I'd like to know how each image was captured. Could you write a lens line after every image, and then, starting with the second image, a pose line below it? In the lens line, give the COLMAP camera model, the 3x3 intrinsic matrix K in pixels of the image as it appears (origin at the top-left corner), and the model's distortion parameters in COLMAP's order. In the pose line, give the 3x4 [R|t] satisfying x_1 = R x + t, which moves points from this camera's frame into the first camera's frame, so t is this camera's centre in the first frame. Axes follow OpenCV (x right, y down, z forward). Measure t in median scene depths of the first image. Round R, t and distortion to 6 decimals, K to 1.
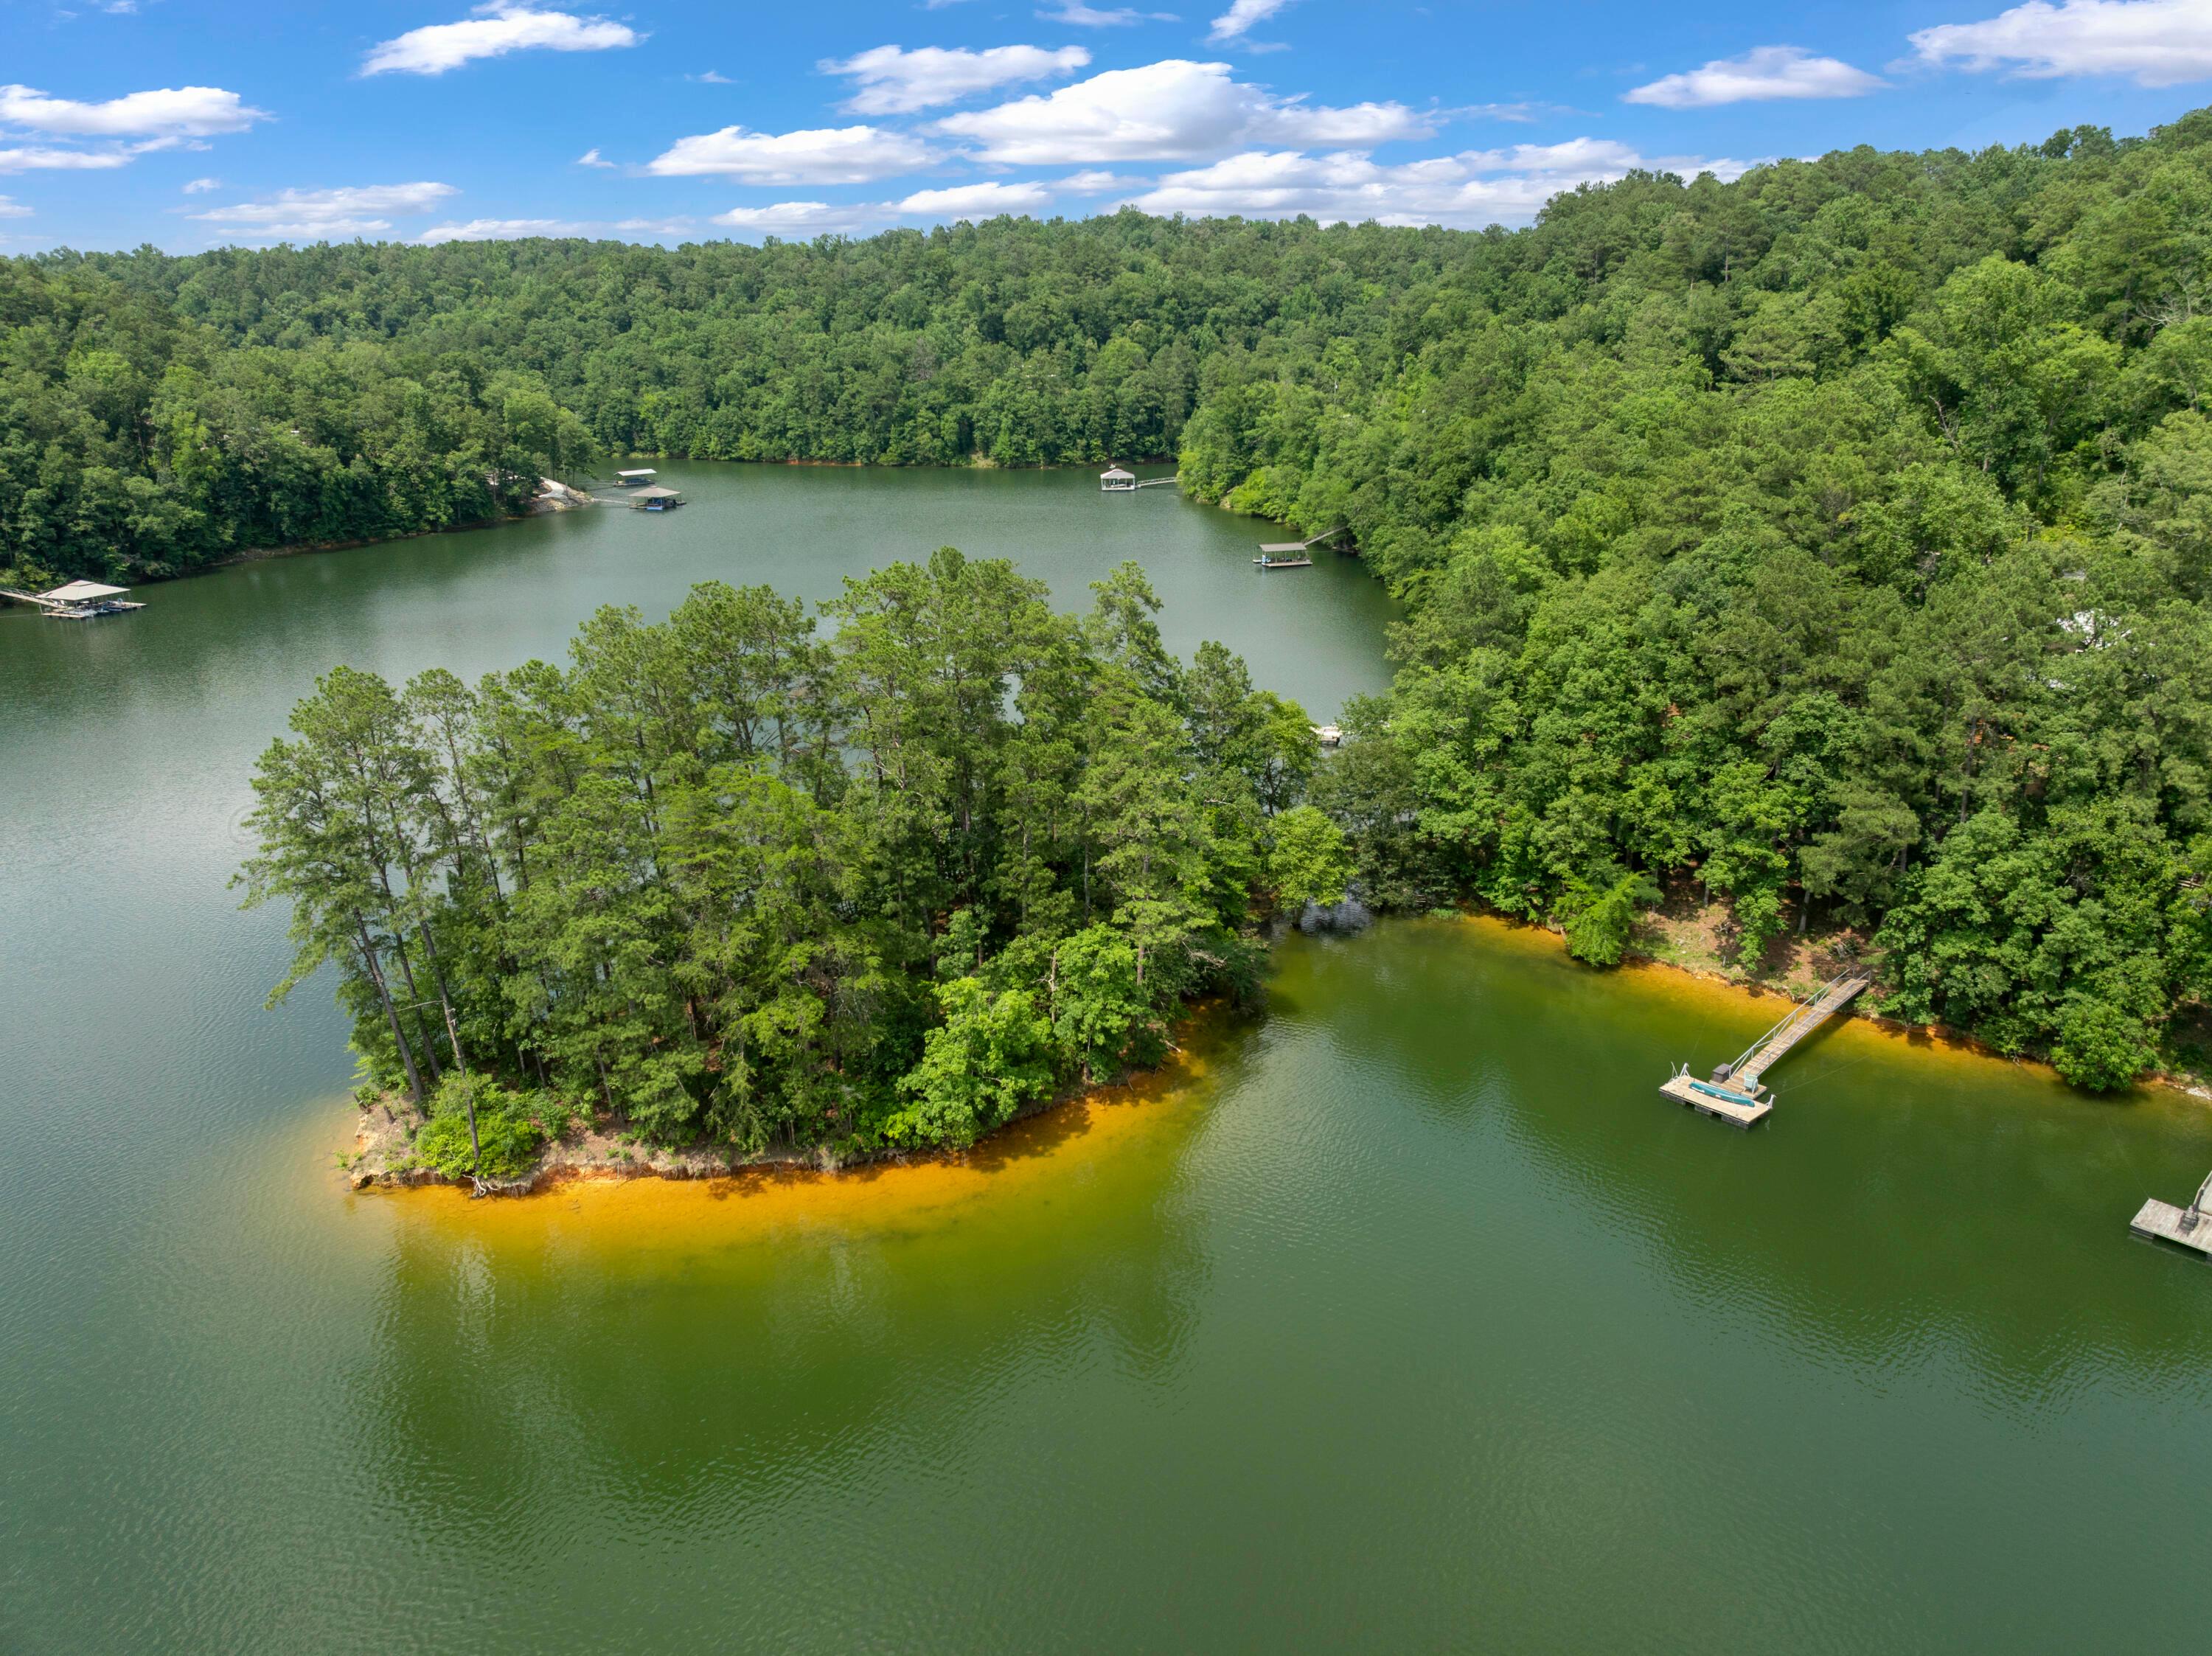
lens RADIAL K [[1545.3, 0, 1106.7], [0, 1545.3, 828.7], [0, 0, 1]] dist [-0.033949, -0.007717]
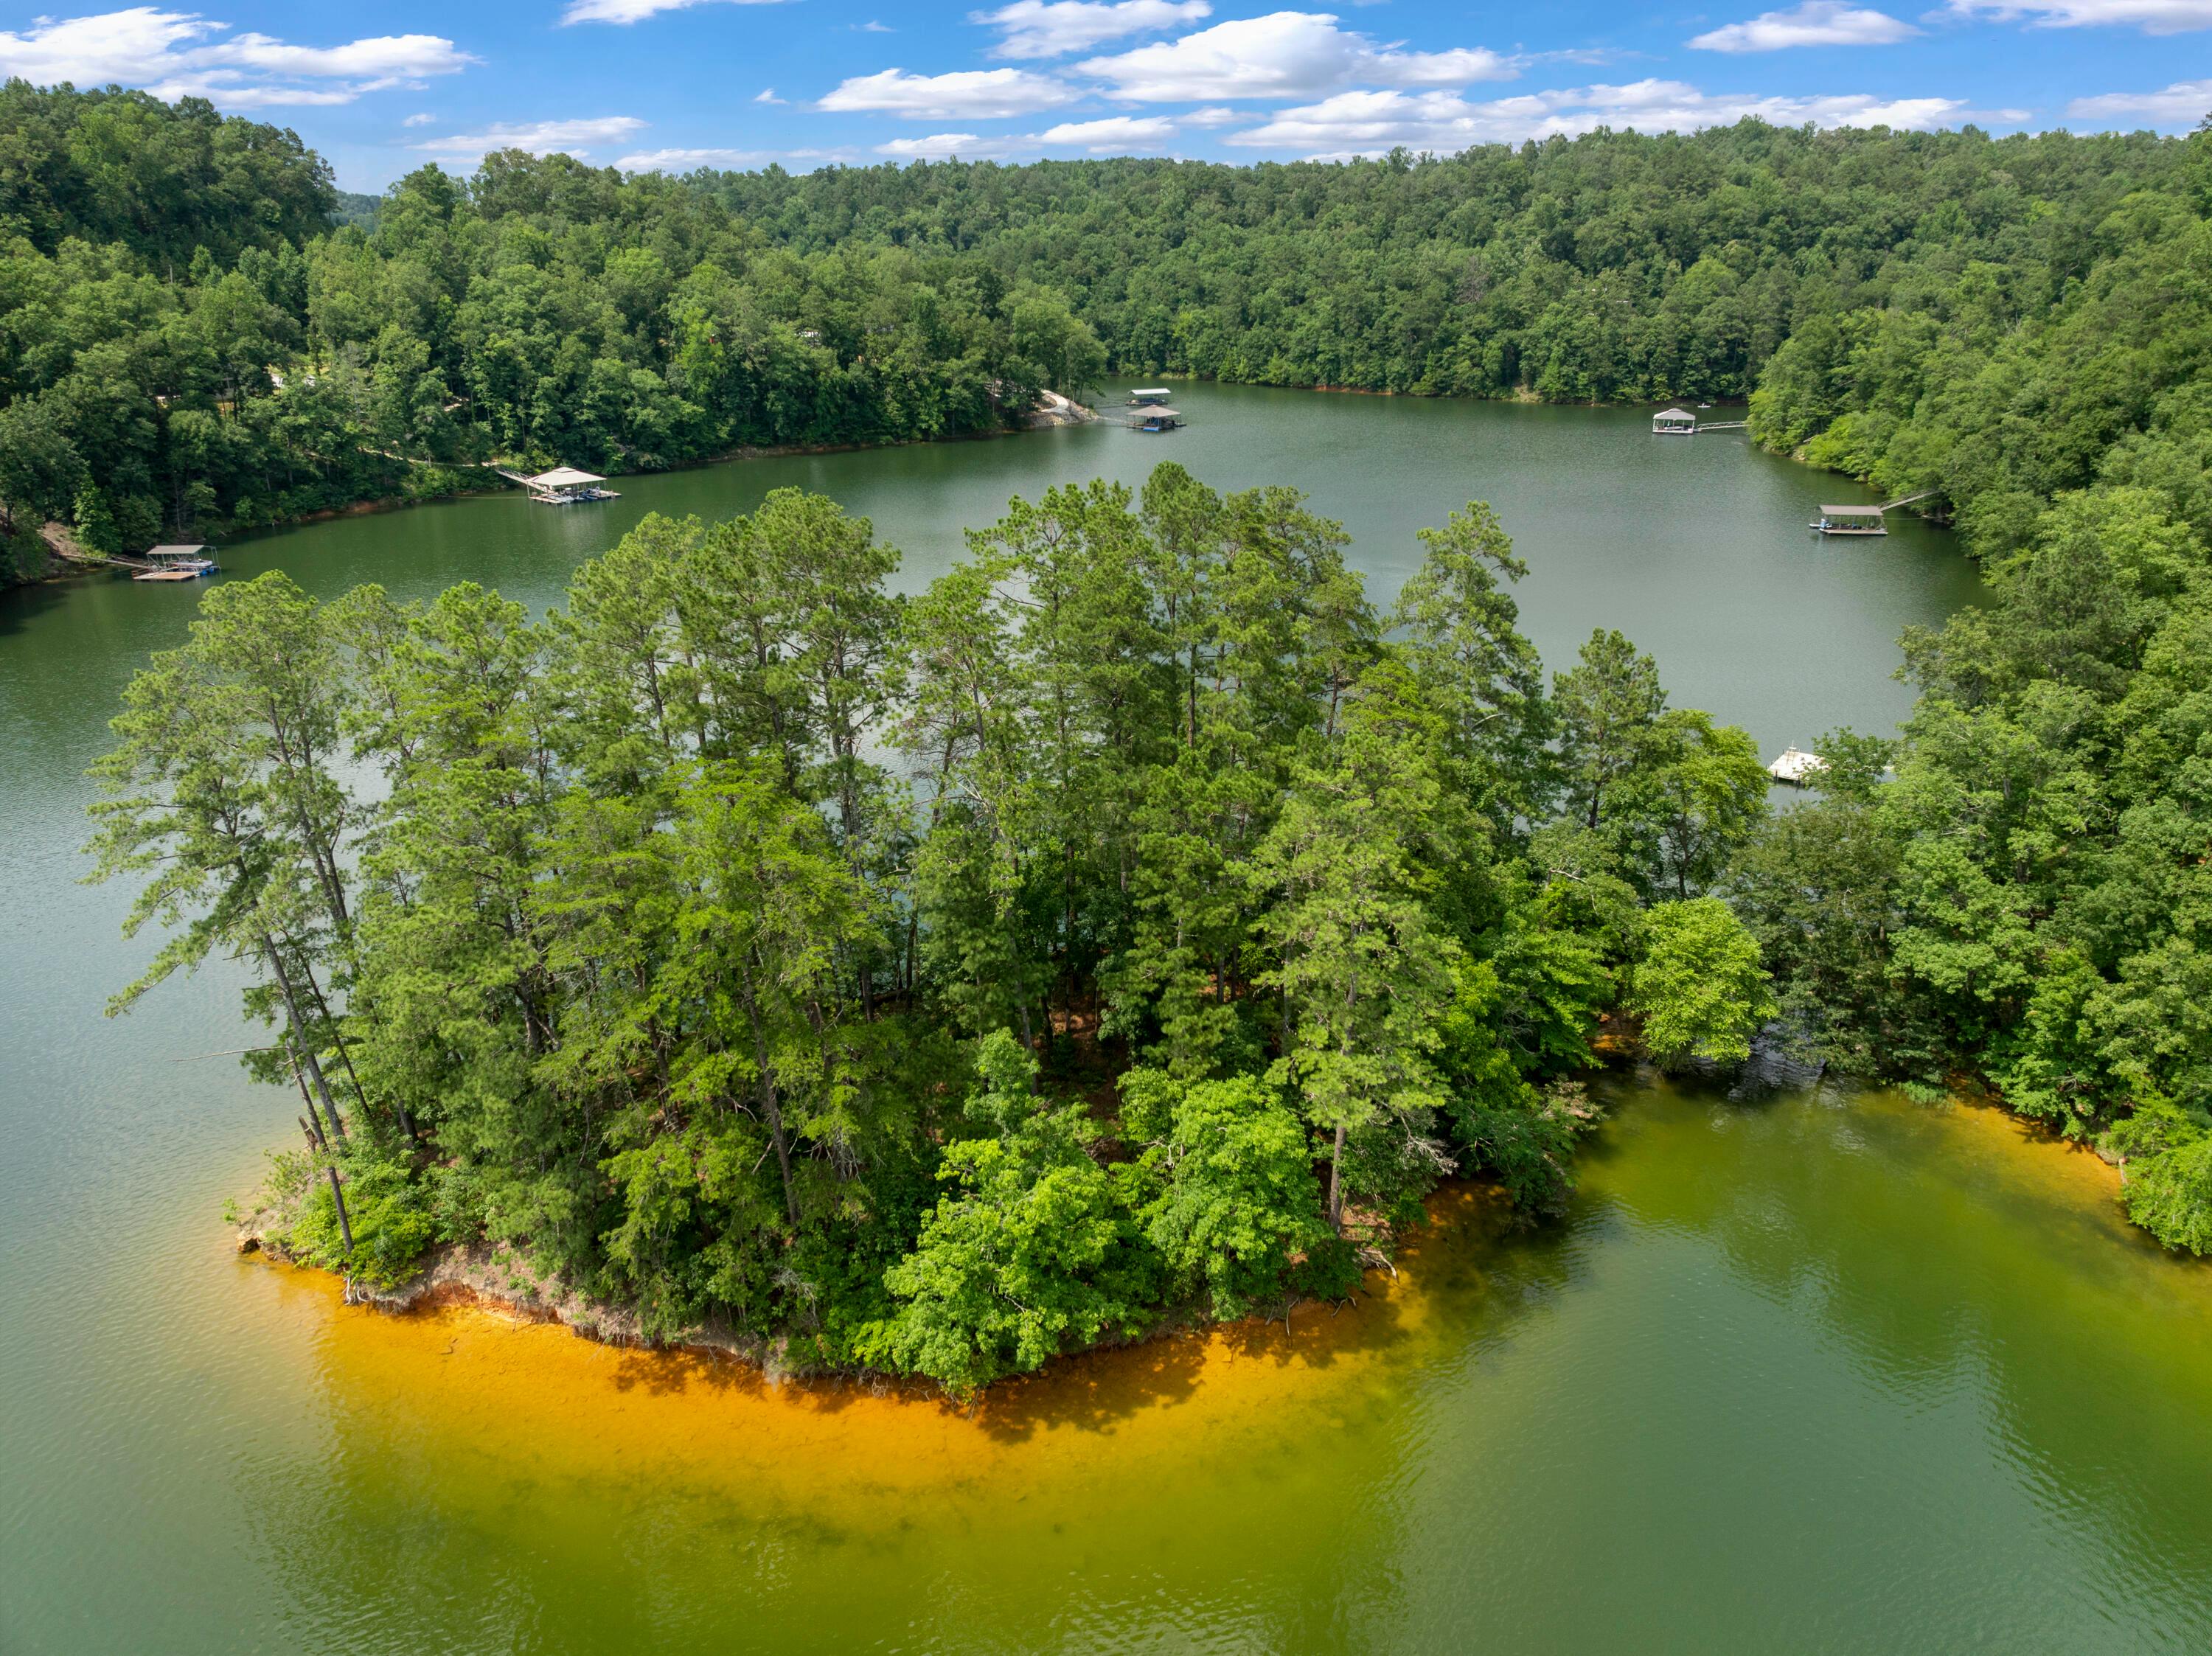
lens RADIAL K [[1563.4, 0, 1105.9], [0, 1563.4, 825.7], [0, 0, 1]] dist [-0.036225, -0.005513]
pose [[0.934239, 0.127329, -0.333145, 0.042243], [-0.115940, 0.991791, 0.053935, -0.020100], [0.337278, -0.011764, 0.941332, 0.119425]]
